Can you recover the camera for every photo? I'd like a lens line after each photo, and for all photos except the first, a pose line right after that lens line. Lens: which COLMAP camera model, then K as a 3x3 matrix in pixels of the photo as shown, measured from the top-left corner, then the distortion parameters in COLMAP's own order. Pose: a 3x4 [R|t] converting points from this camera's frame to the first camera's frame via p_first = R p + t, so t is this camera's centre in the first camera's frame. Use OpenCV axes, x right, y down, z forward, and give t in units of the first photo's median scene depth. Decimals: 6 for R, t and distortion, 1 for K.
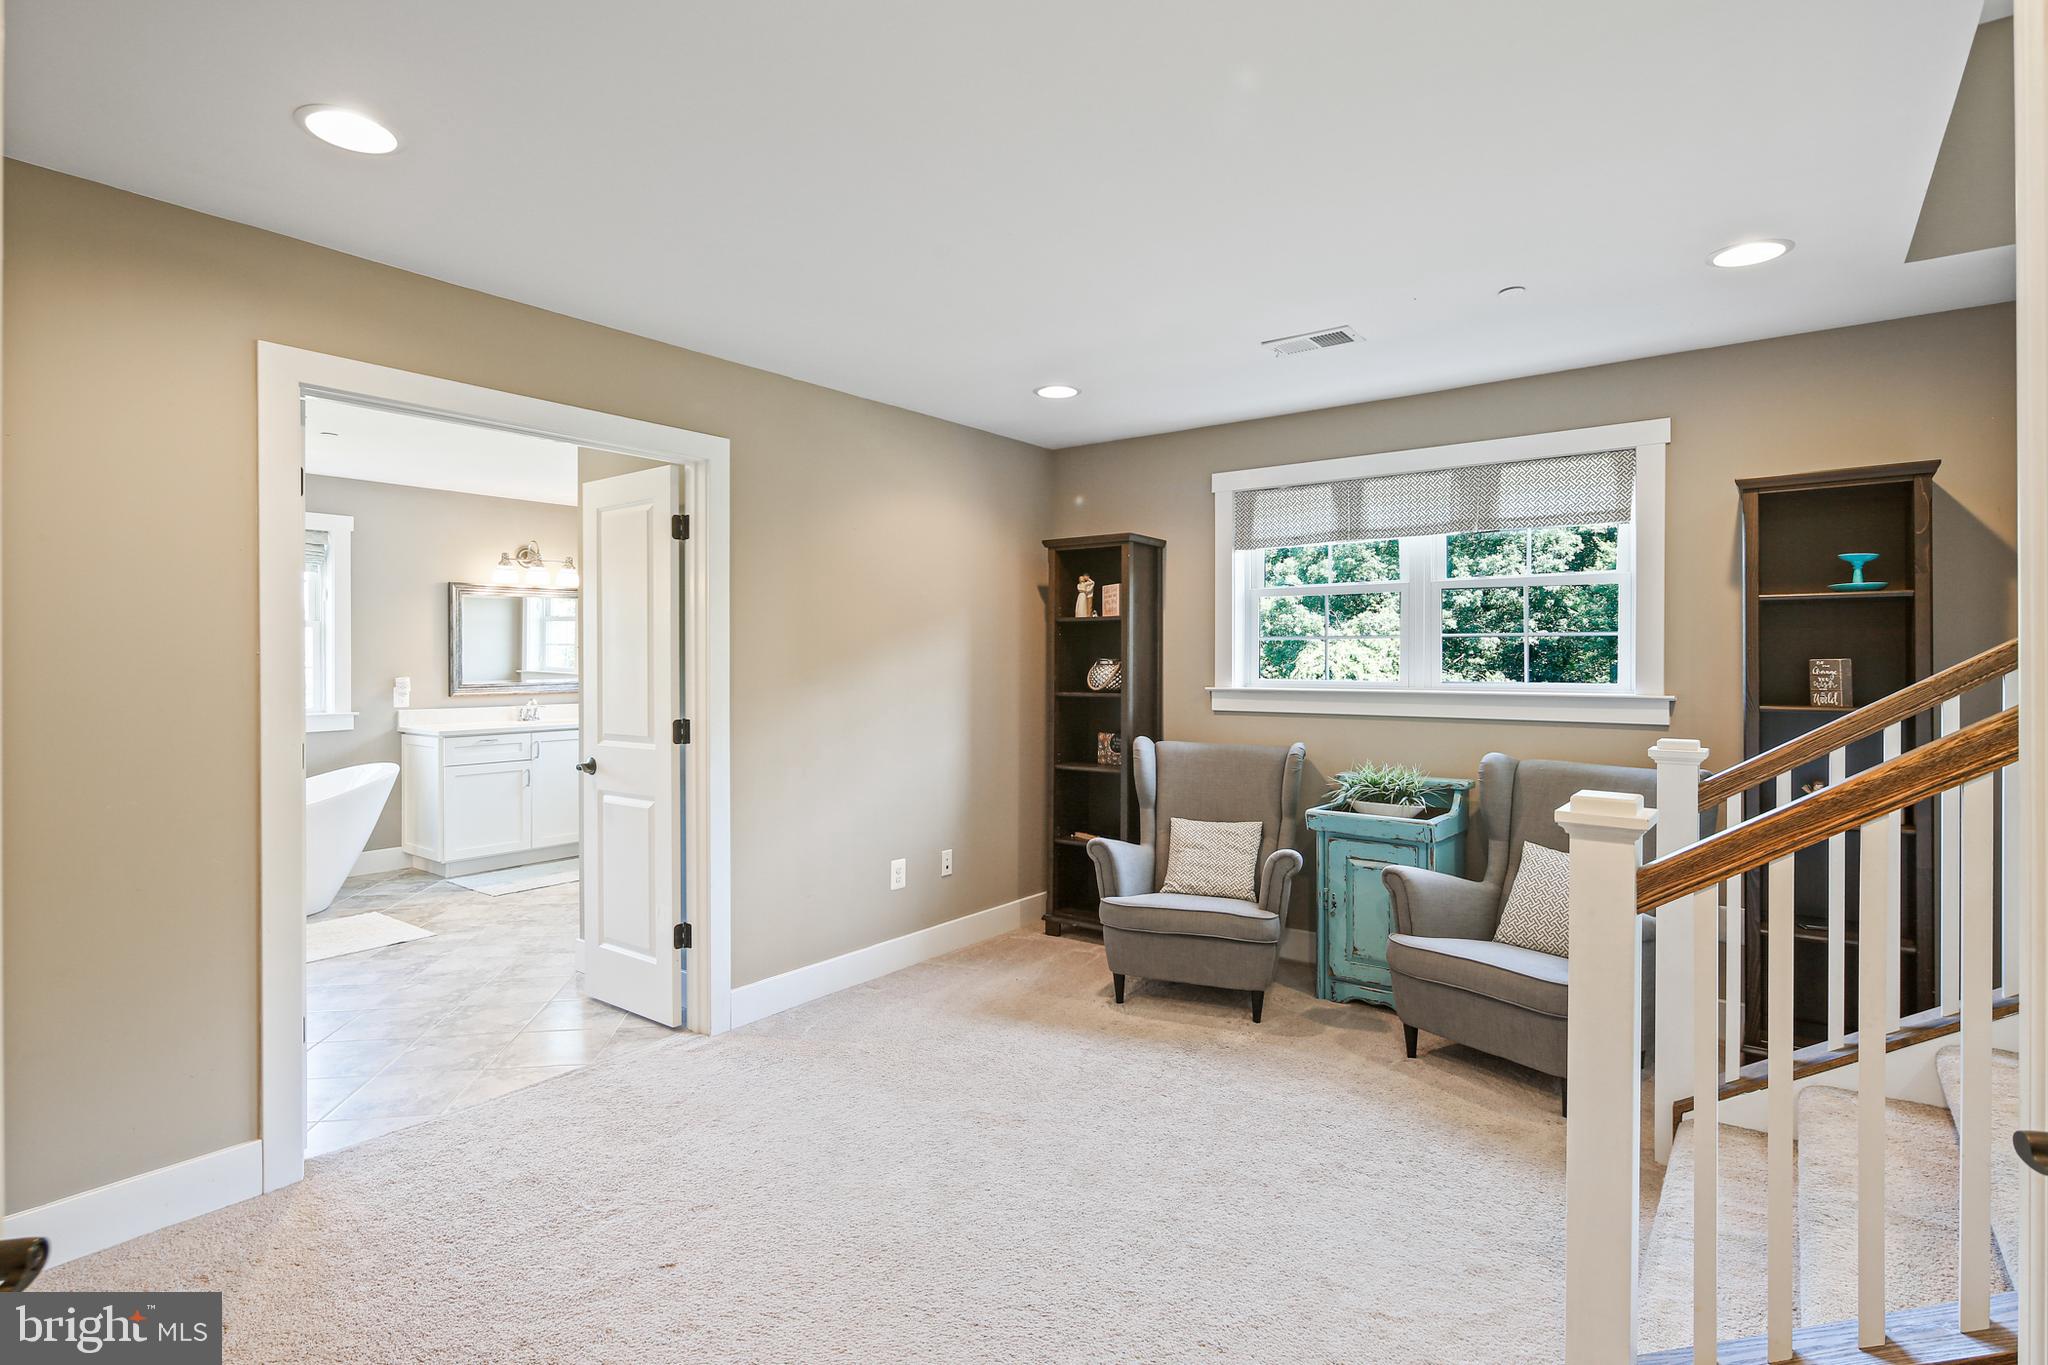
lens RADIAL K [[998.9, 0, 1013.8], [0, 998.9, 662.8], [0, 0, 1]] dist [0.001522, -0.001755]
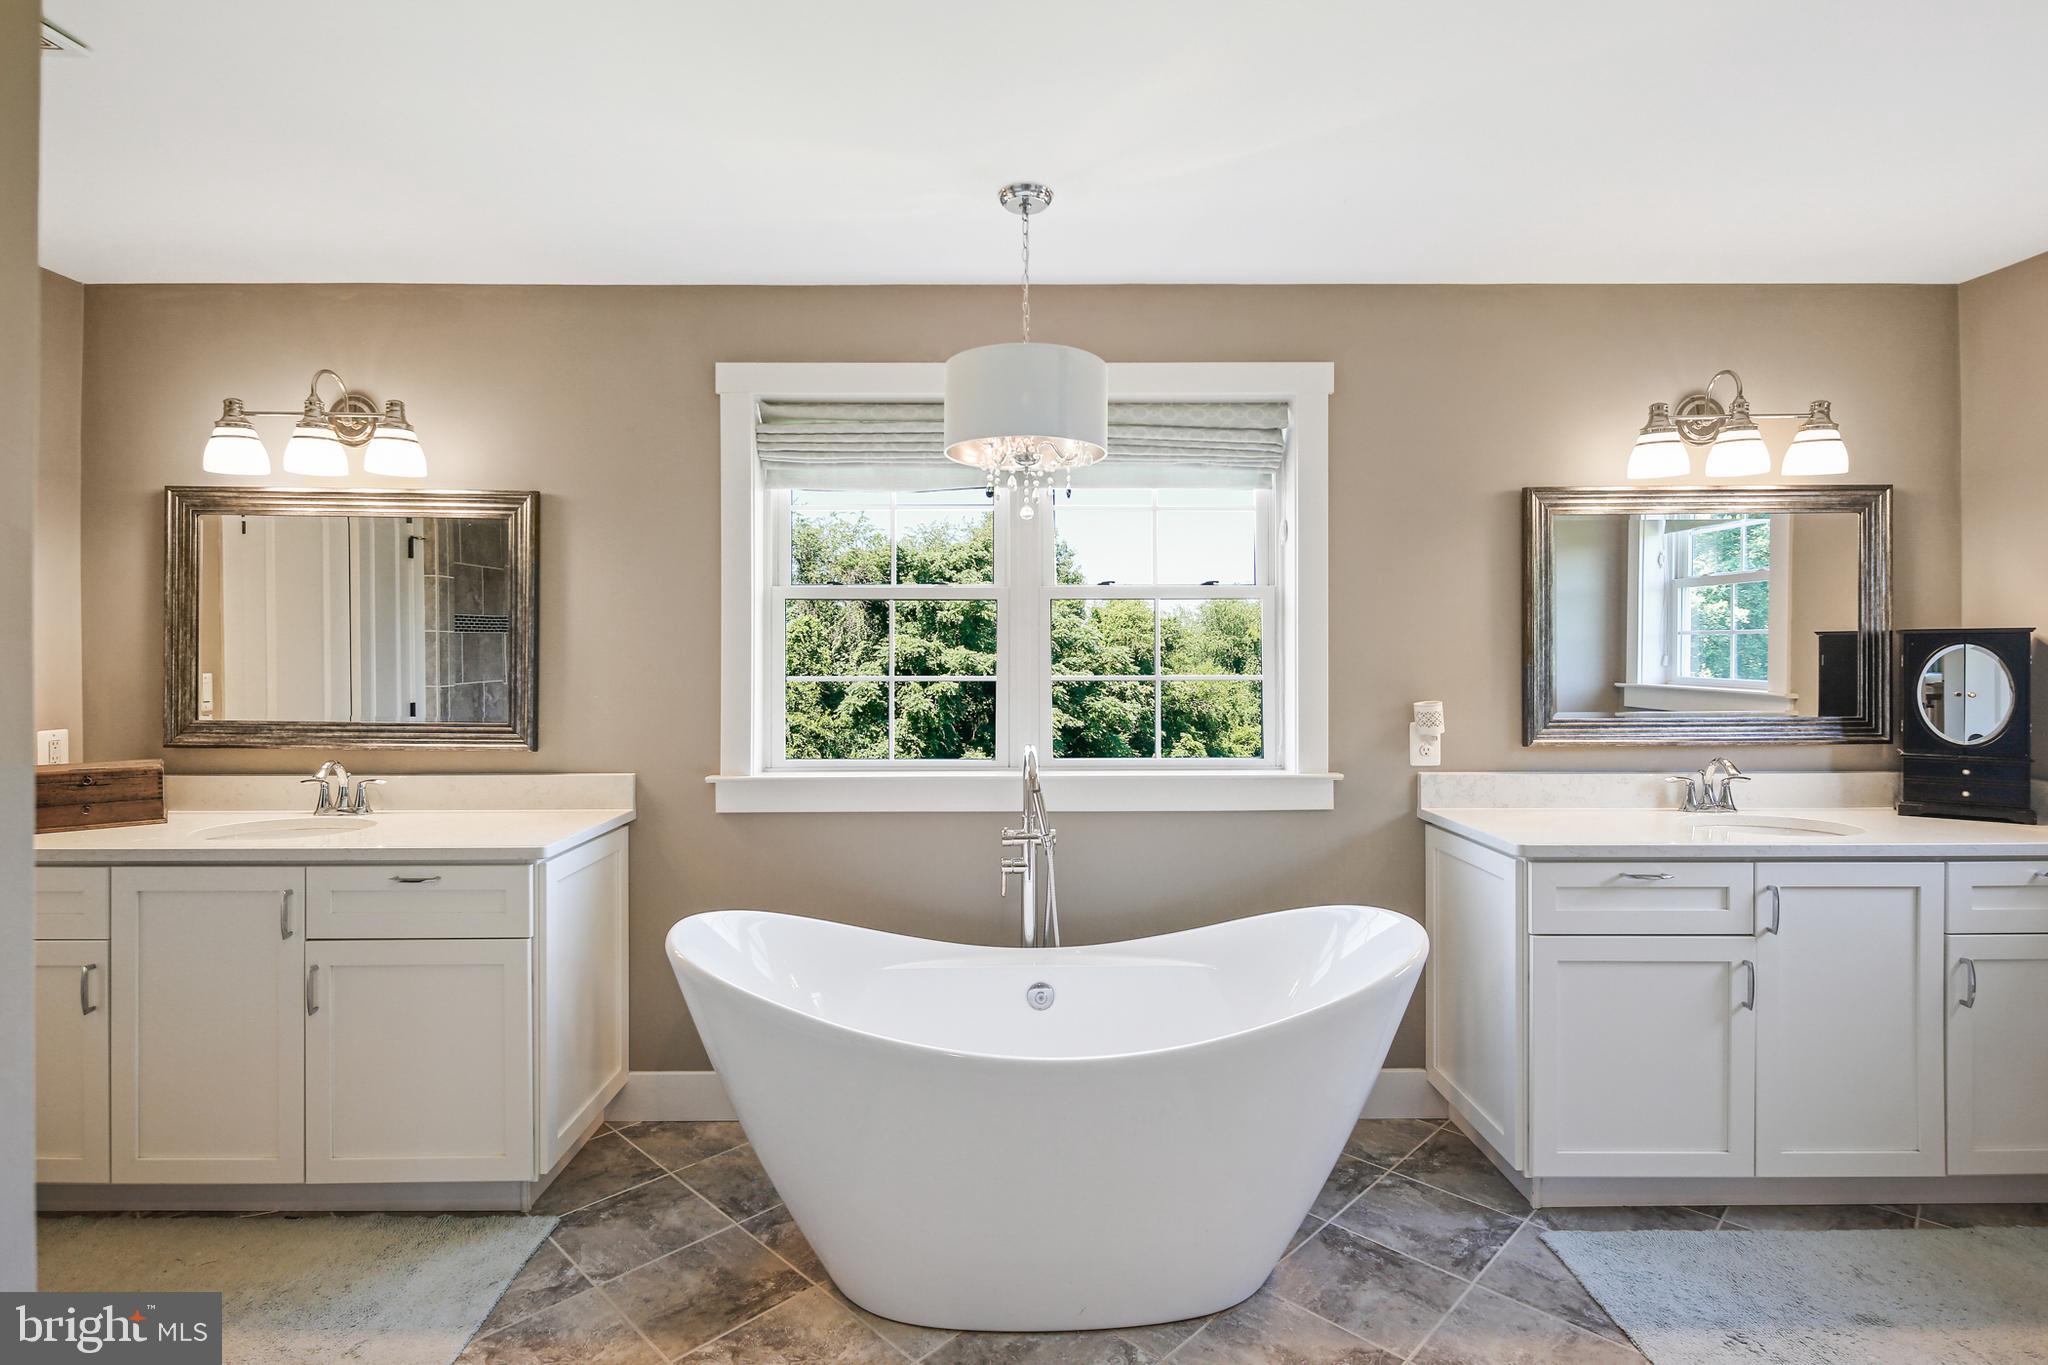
lens RADIAL K [[998.9, 0, 1017.9], [0, 998.9, 667.3], [0, 0, 1]] dist [0.001522, -0.001755]
pose [[0.616235, 0.002893, -0.787557, -0.364026], [-0.001538, 0.999996, 0.002470, -0.001982], [0.787561, -0.000311, 0.616237, 0.565236]]
